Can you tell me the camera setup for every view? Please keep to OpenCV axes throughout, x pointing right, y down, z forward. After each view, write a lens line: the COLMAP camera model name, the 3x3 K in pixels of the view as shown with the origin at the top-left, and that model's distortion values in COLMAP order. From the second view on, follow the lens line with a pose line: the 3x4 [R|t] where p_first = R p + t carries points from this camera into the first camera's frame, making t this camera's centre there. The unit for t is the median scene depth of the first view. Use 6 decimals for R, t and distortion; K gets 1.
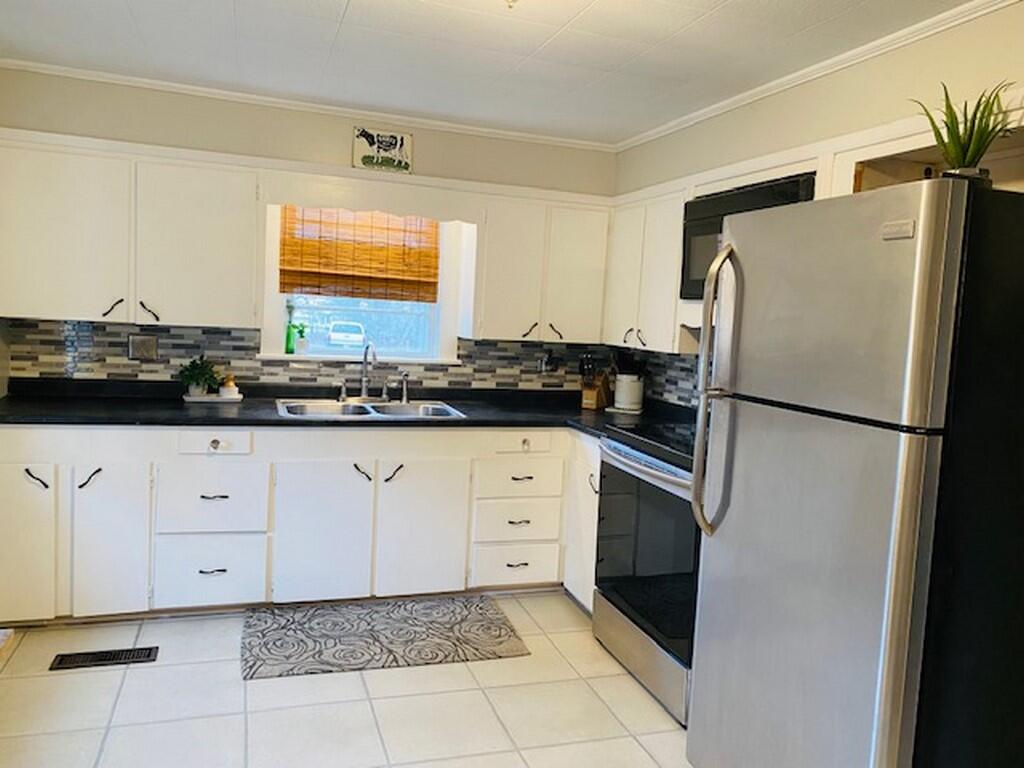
lens RADIAL K [[764.3, 0, 512.0], [0, 764.3, 384.0], [0, 0, 1]] dist [0.041681, -0.115387]
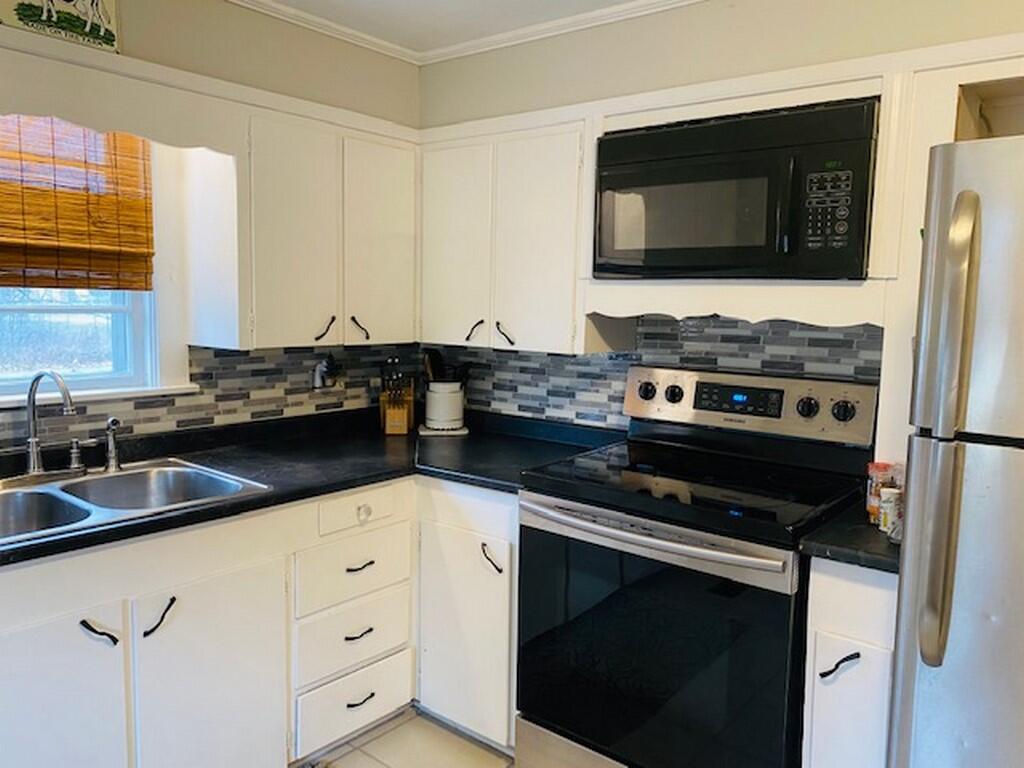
lens RADIAL K [[764.3, 0, 512.0], [0, 764.3, 384.0], [0, 0, 1]] dist [0.041681, -0.115387]
pose [[0.837297, -0.094606, 0.538501, -0.190652], [0.074757, 0.995475, 0.058652, -0.049473], [-0.541614, -0.008853, 0.840581, 0.366422]]
